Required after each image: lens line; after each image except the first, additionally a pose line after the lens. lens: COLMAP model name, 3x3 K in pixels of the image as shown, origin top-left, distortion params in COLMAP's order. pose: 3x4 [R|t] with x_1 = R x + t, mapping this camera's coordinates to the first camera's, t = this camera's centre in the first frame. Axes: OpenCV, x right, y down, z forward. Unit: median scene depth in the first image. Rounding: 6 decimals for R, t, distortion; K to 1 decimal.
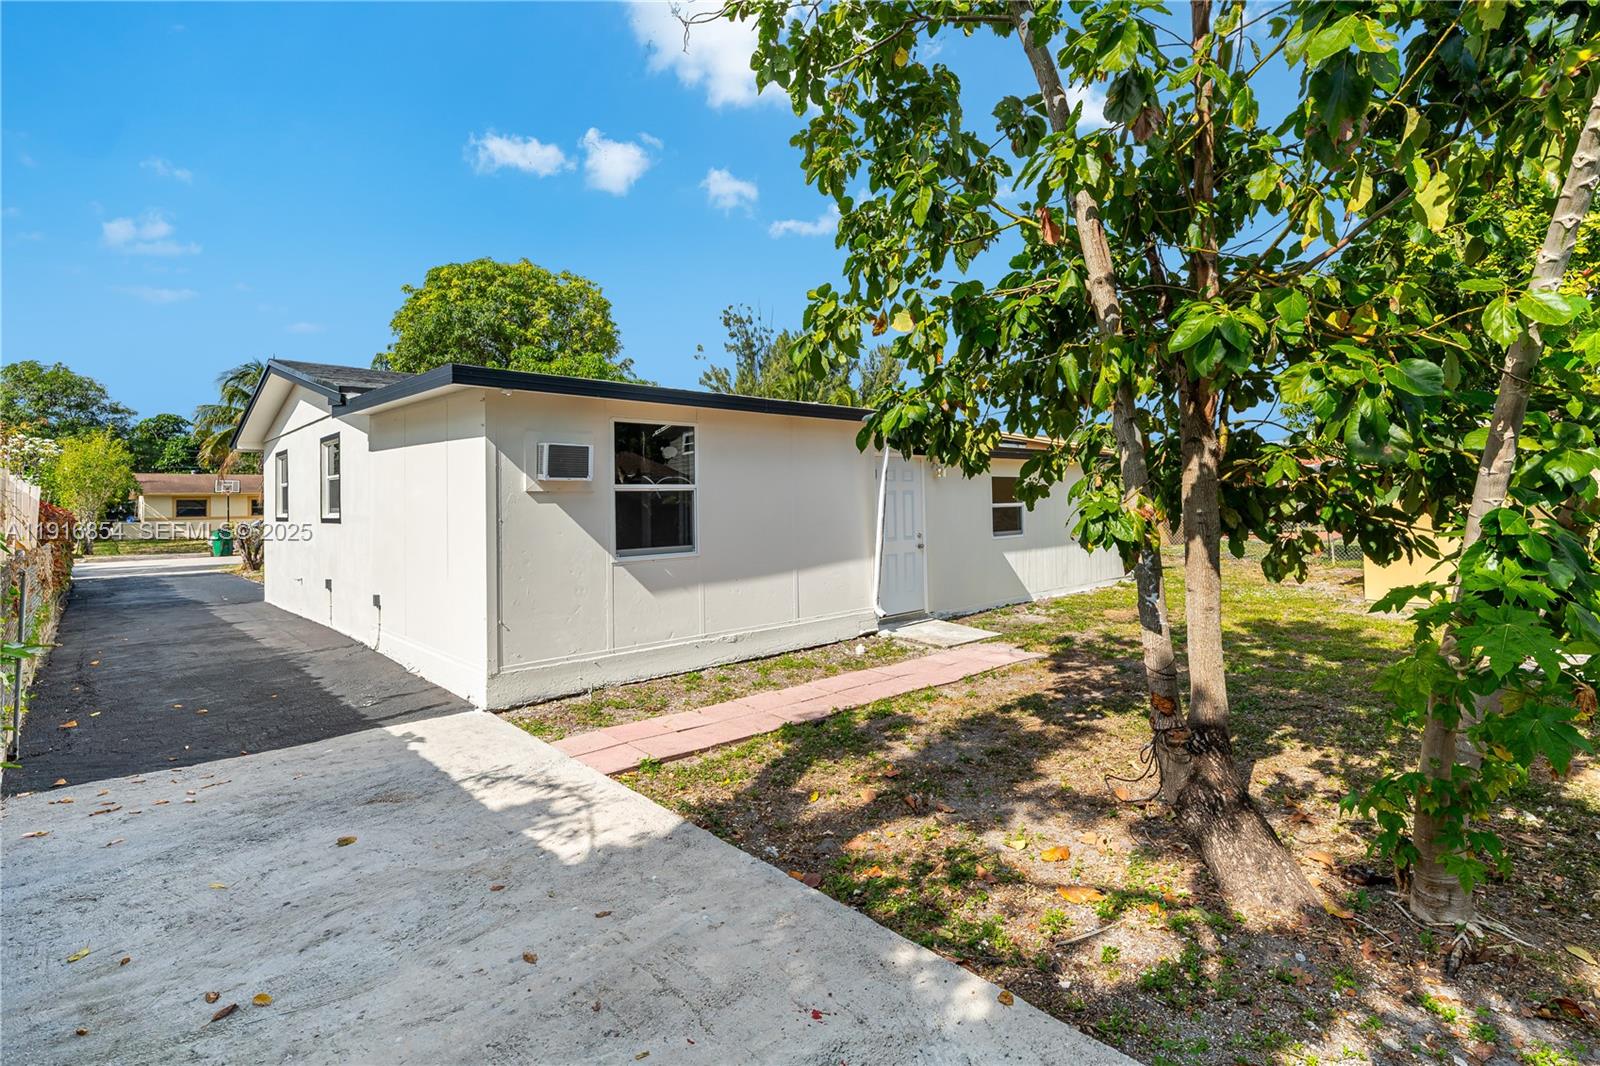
lens RADIAL K [[732.2, 0, 800.5], [0, 732.2, 505.2], [0, 0, 1]] dist [0.001986, 0.000094]
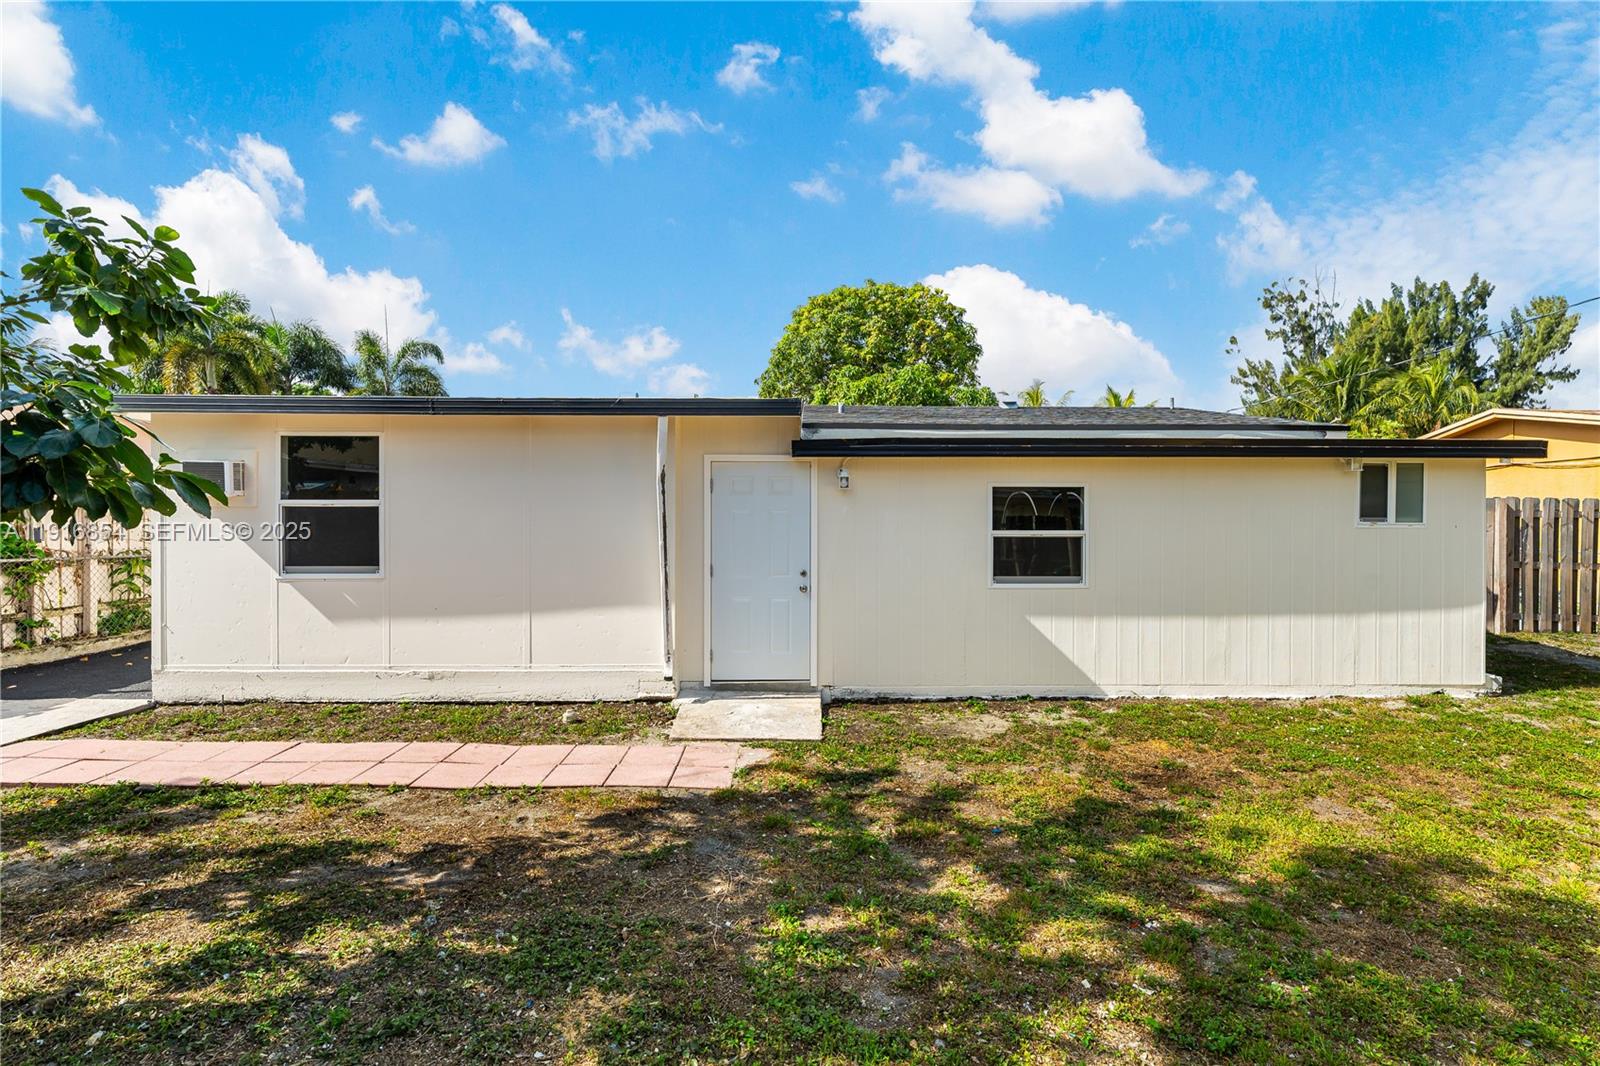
lens RADIAL K [[731.2, 0, 800.0], [0, 731.2, 533.0], [0, 0, 1]] dist [0.003881, 0.000206]
pose [[0.751223, 0.025837, -0.659542, 0.692494], [-0.017454, 0.999662, 0.019281, -0.011345], [0.659818, -0.002972, 0.751420, 0.533788]]
